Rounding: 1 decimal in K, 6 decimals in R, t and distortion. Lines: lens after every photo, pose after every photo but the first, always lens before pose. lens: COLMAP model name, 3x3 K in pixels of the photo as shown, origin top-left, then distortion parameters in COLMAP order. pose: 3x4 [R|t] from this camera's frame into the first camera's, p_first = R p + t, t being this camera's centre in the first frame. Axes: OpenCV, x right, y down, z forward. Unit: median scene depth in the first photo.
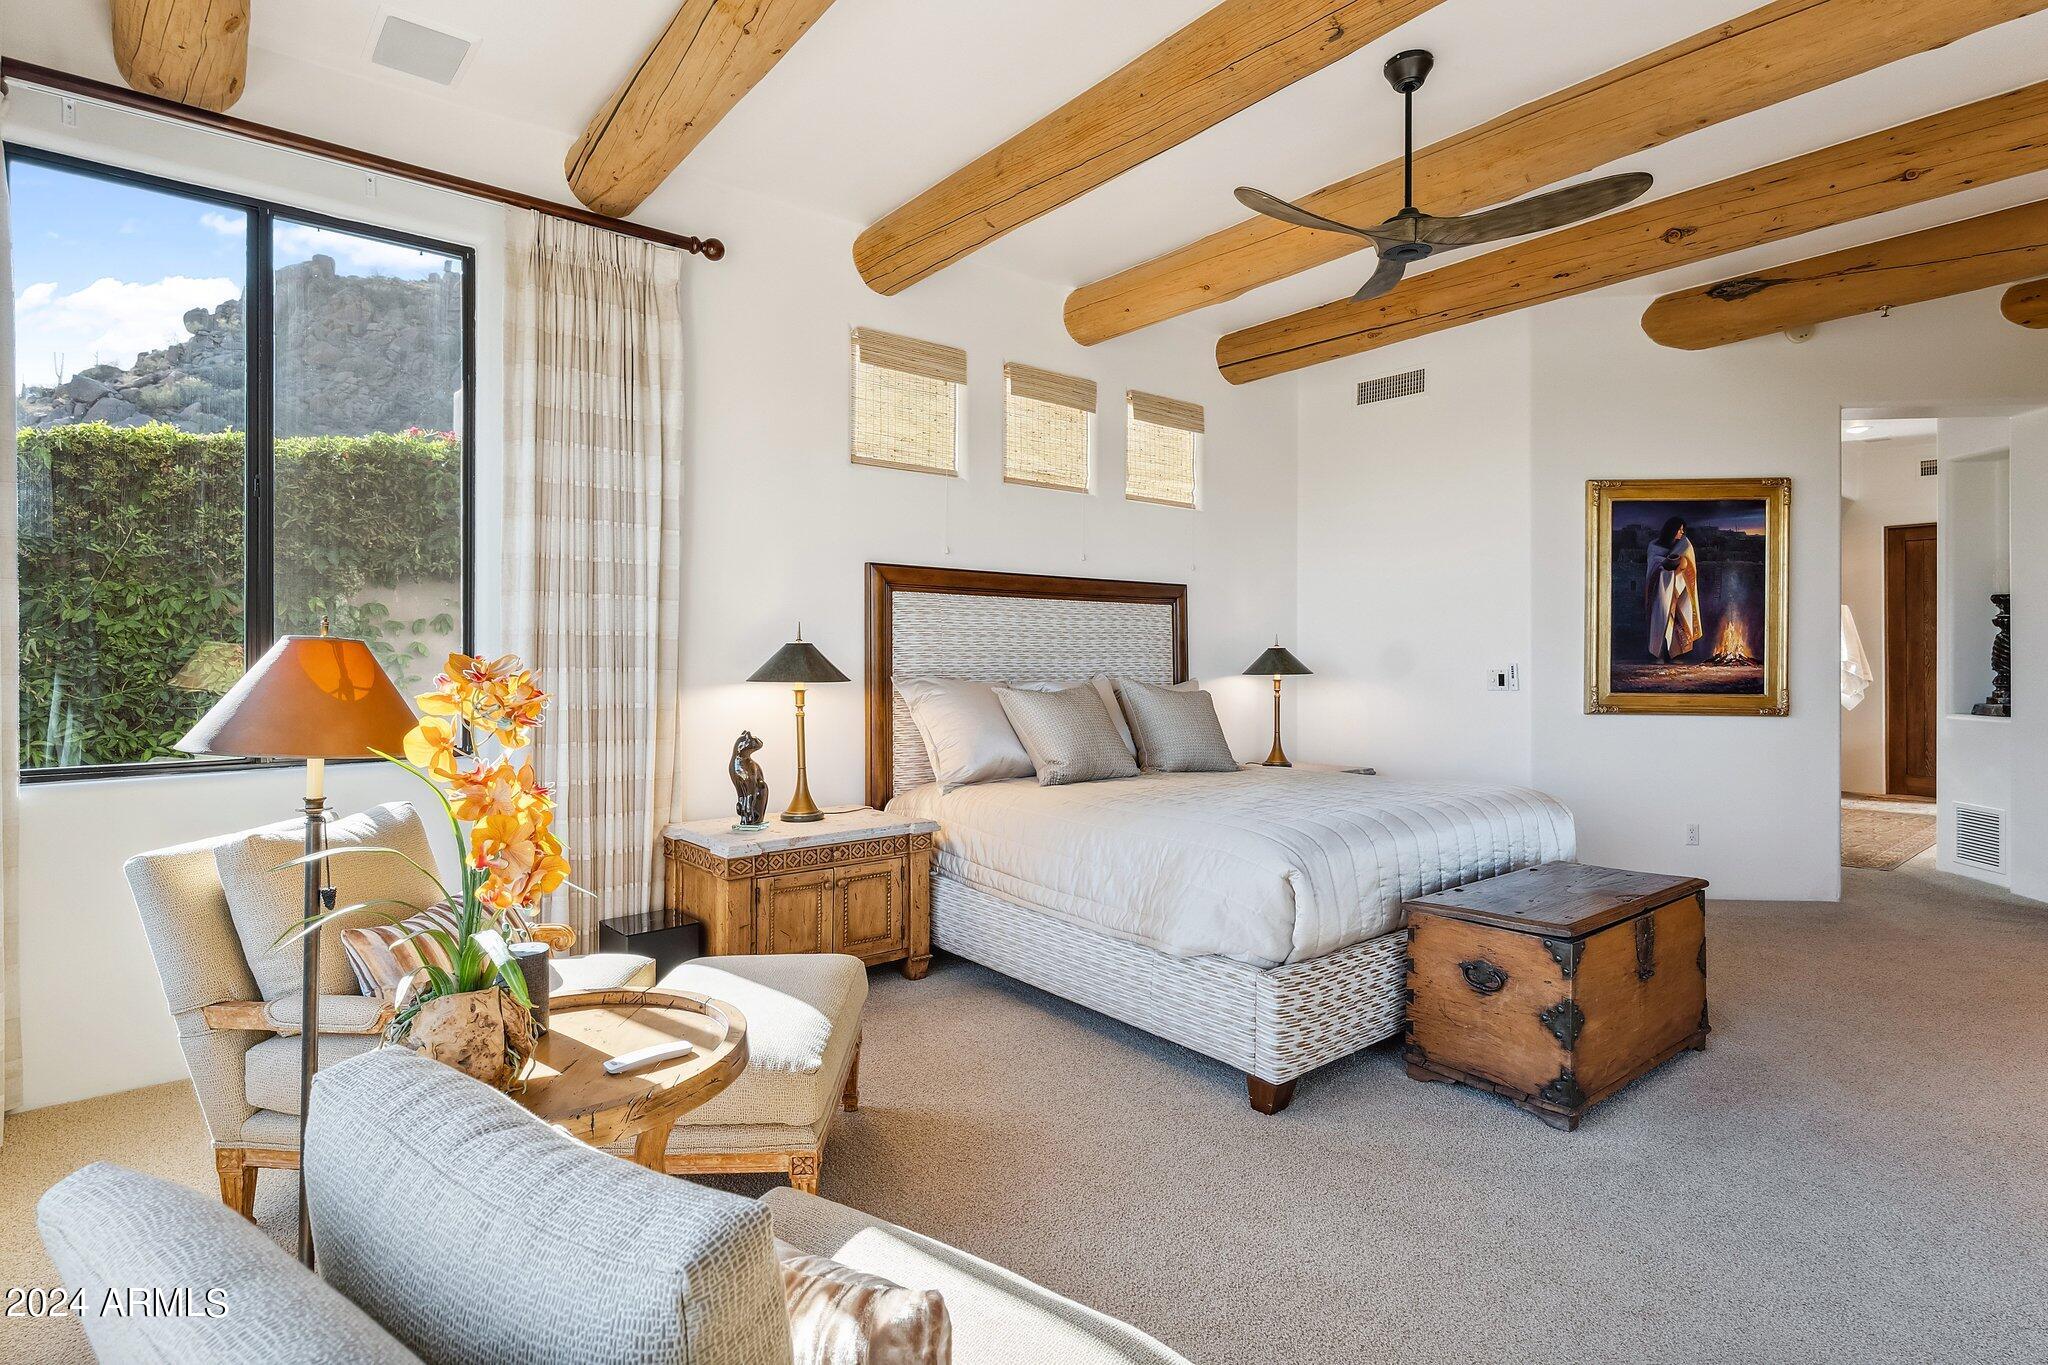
lens RADIAL K [[1027.3, 0, 1022.4], [0, 1027.3, 651.1], [0, 0, 1]] dist [0.001463, 0.000263]
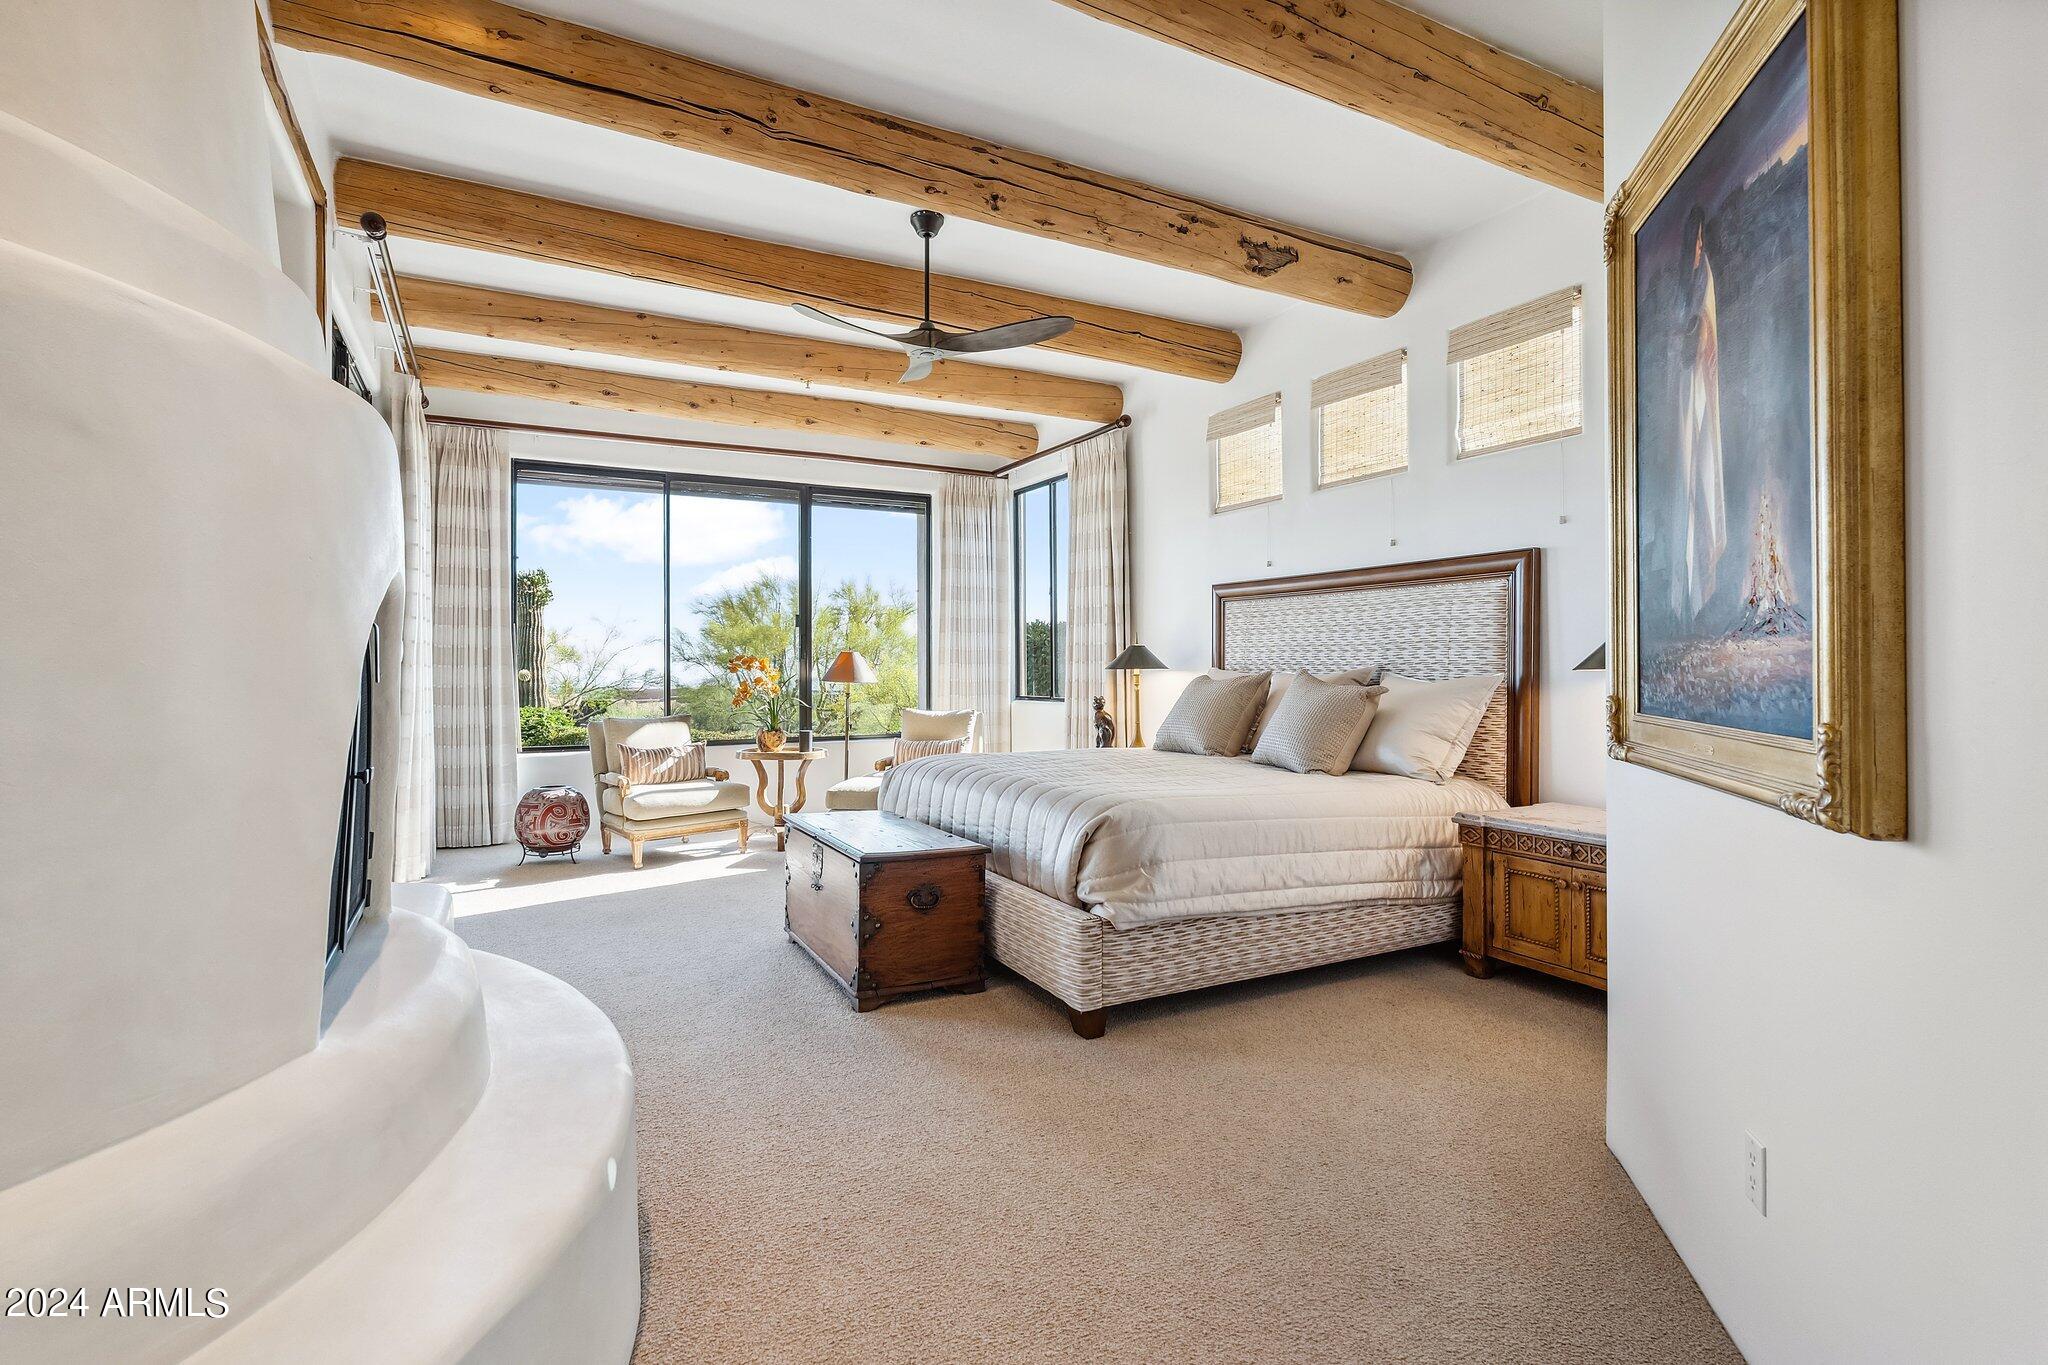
lens RADIAL K [[957.4, 0, 1019.3], [0, 957.4, 662.6], [0, 0, 1]] dist [0.003700, 0.000226]
pose [[-0.186603, -0.006679, -0.982413, 1.129677], [0.004595, 0.999960, -0.007671, 0.025513], [0.982425, -0.005946, -0.186565, 0.963579]]
